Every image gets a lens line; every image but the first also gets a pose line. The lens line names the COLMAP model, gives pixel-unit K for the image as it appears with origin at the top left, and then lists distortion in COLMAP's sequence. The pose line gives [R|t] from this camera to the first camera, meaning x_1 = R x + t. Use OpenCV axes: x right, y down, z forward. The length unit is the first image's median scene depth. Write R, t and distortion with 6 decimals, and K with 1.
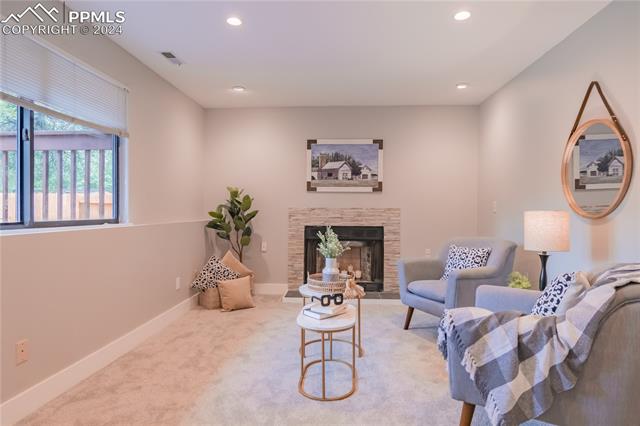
lens RADIAL K [[374.0, 0, 322.8], [0, 374.0, 212.5], [0, 0, 1]] dist [-0.009694, 0.001559]
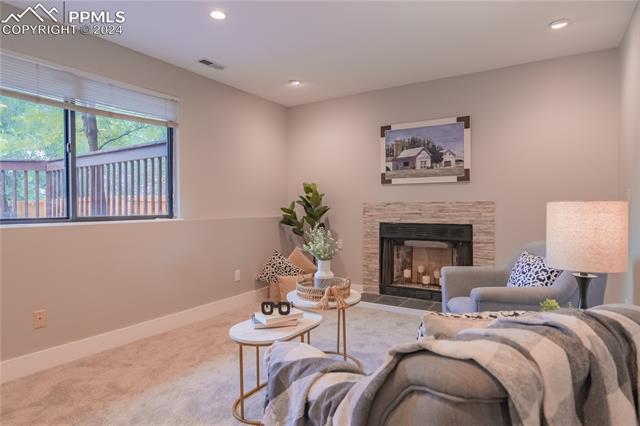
lens RADIAL K [[374.0, 0, 320.8], [0, 374.0, 211.5], [0, 0, 1]] dist [-0.009694, 0.001559]
pose [[0.875548, -0.002832, -0.483122, 0.267002], [0.006870, 0.999955, 0.006589, 0.001927], [0.483082, -0.009088, 0.875528, 0.145818]]
